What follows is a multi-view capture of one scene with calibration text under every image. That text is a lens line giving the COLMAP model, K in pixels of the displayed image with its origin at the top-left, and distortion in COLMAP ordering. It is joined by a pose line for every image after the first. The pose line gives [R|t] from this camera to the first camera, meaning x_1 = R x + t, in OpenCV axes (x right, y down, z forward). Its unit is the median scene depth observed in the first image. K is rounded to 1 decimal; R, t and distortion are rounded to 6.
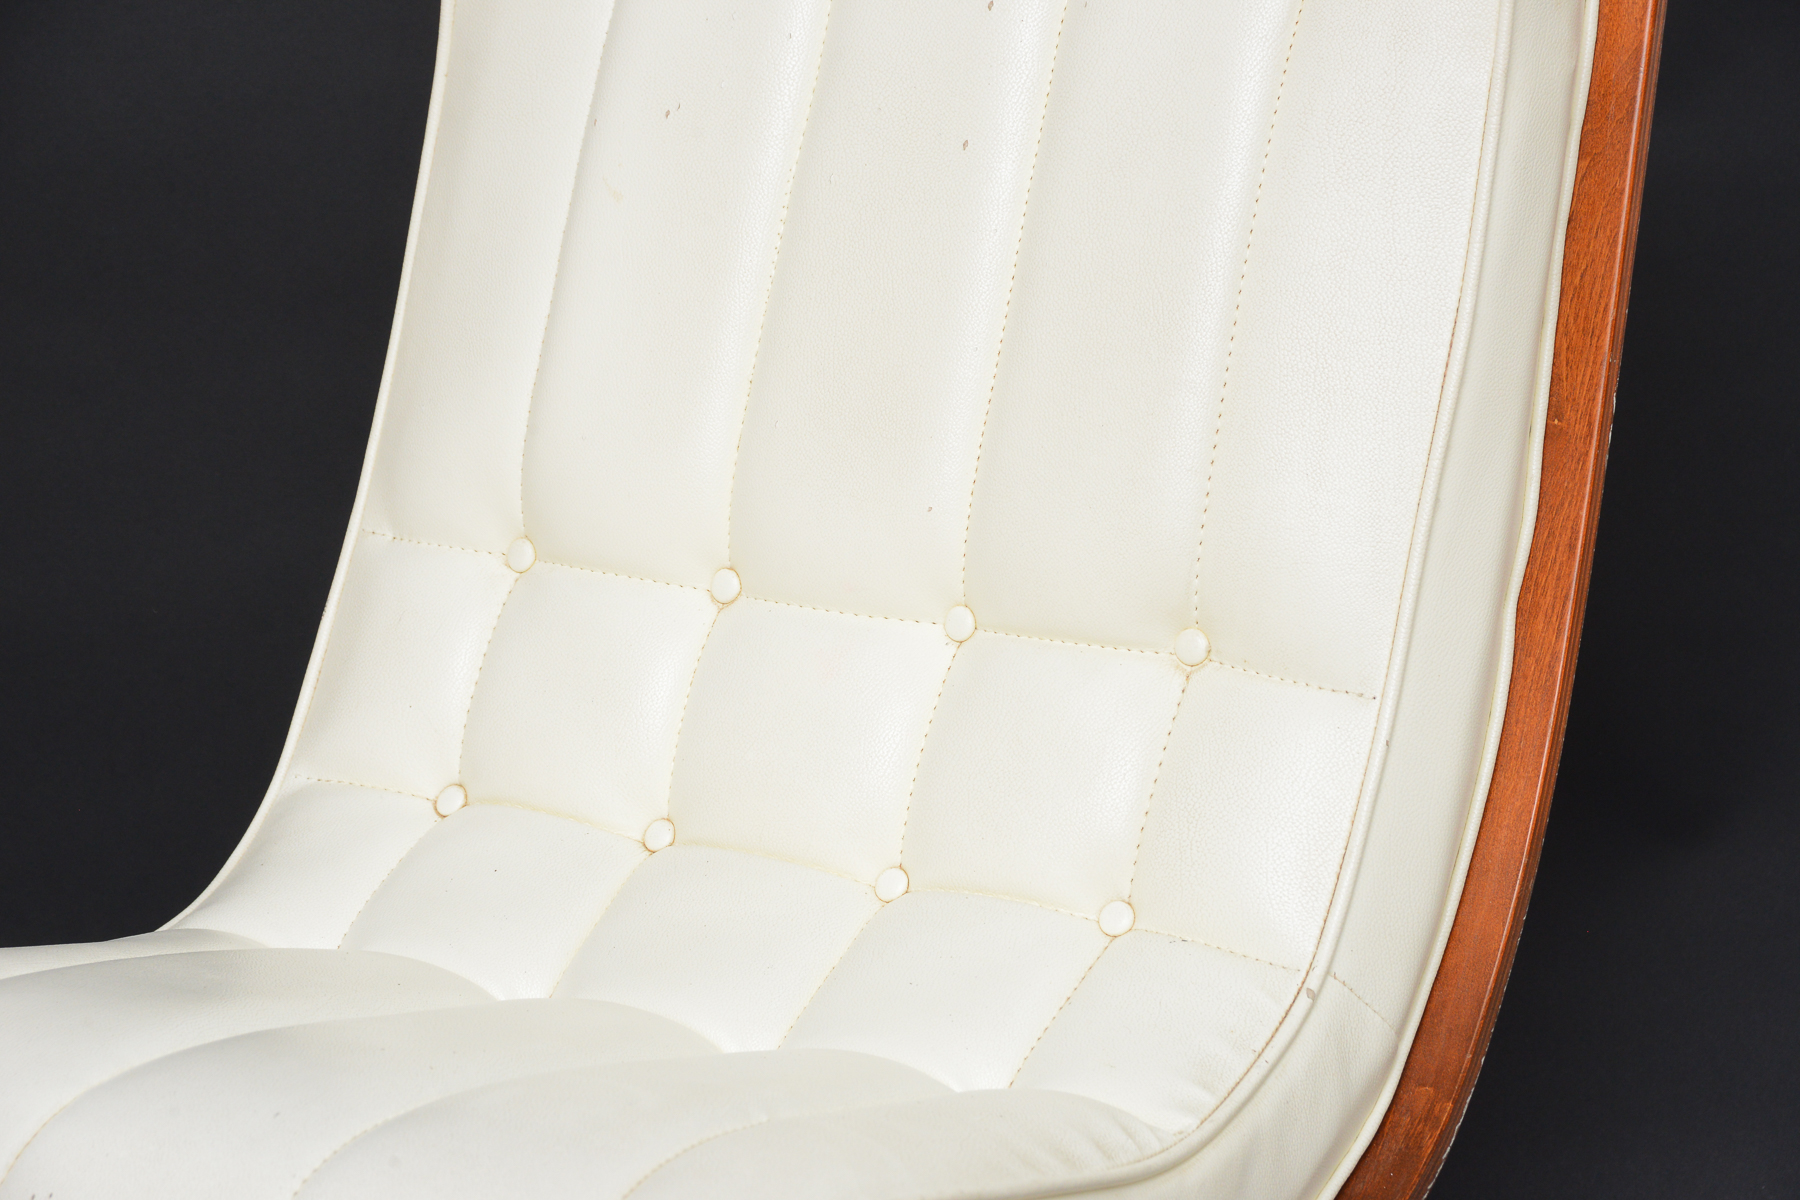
lens RADIAL K [[4654.8, 0, 909.5], [0, 4654.8, 613.4], [0, 0, 1]] dist [0.142703, 0.000000]
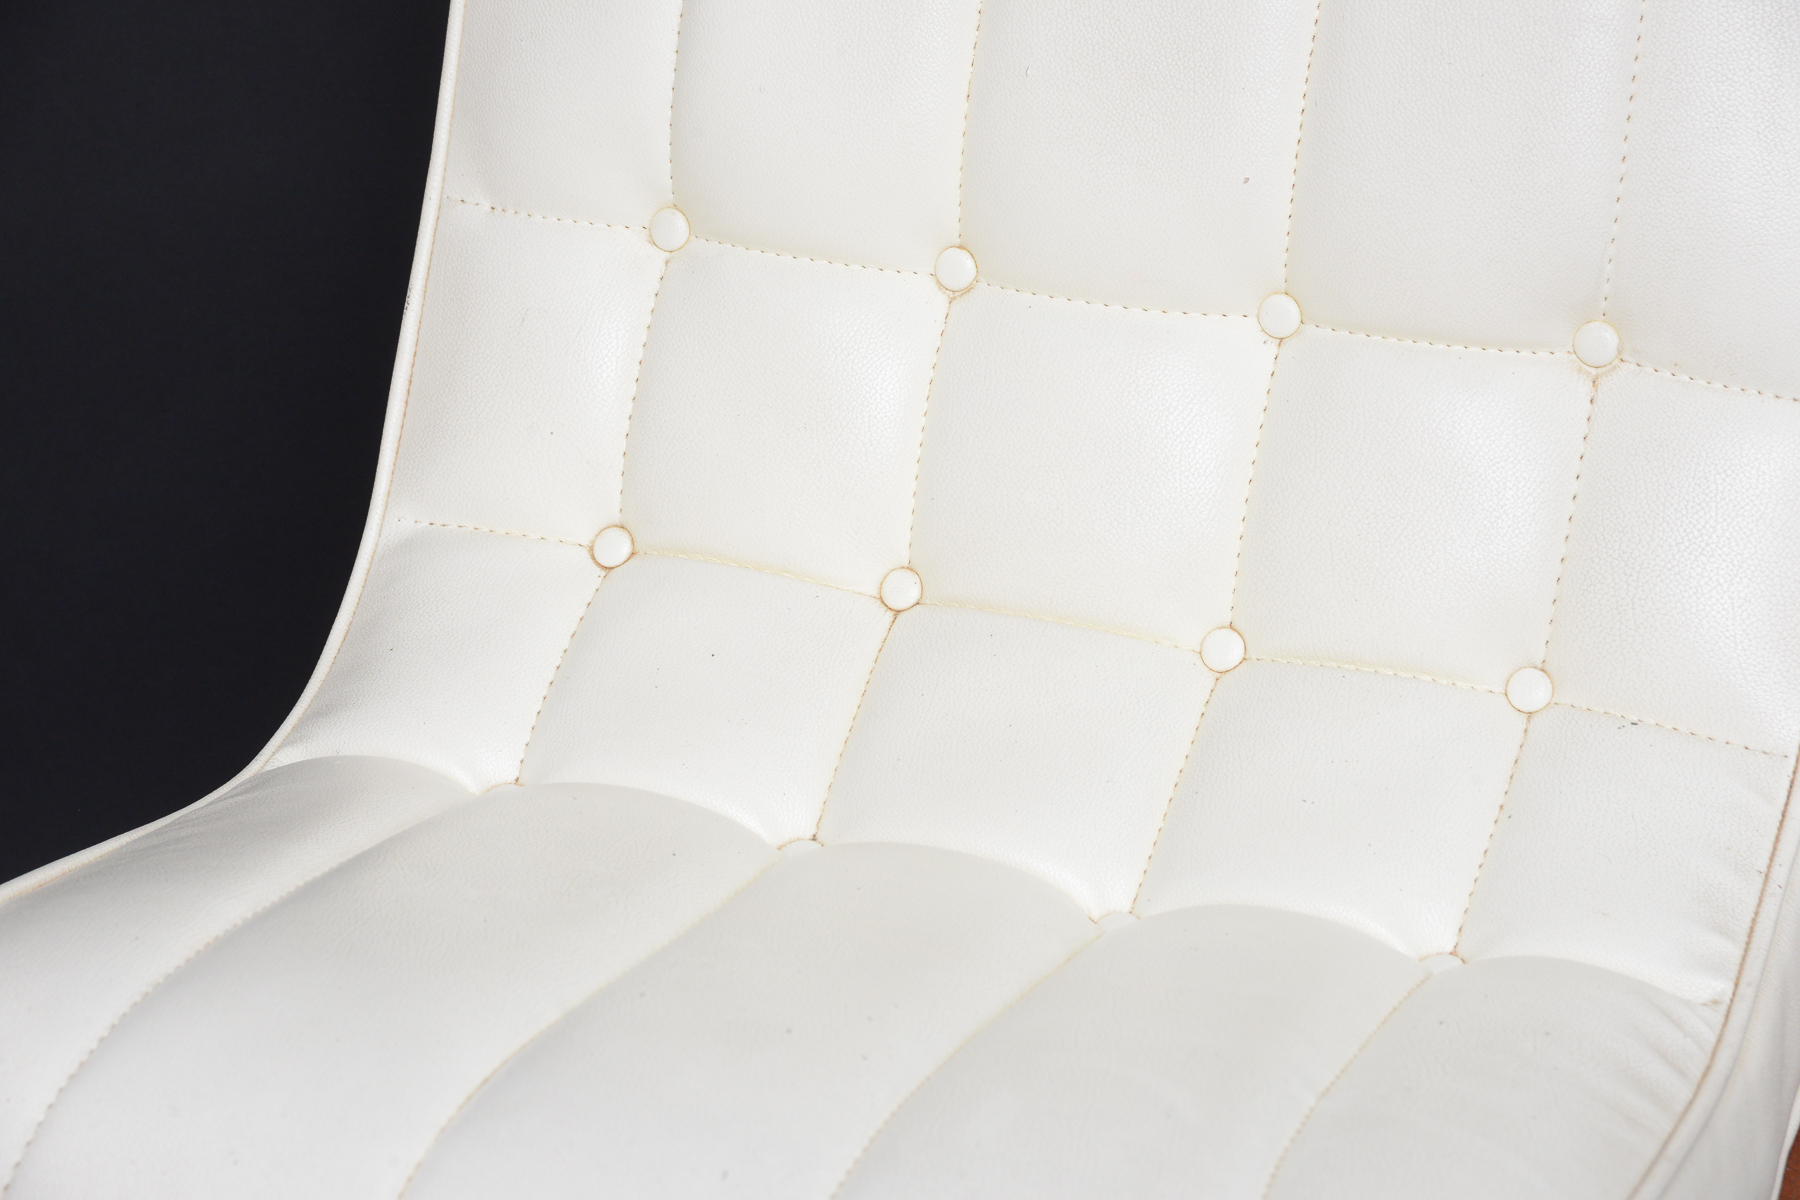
lens RADIAL K [[4654.8, 0, 899.7], [0, 4654.8, 605.2], [0, 0, 1]] dist [0.142703, 0.000000]
pose [[0.984716, -0.080984, 0.154193, -0.187274], [0.047800, 0.976989, 0.207866, -0.122974], [-0.167478, -0.197318, 0.965928, 0.231619]]
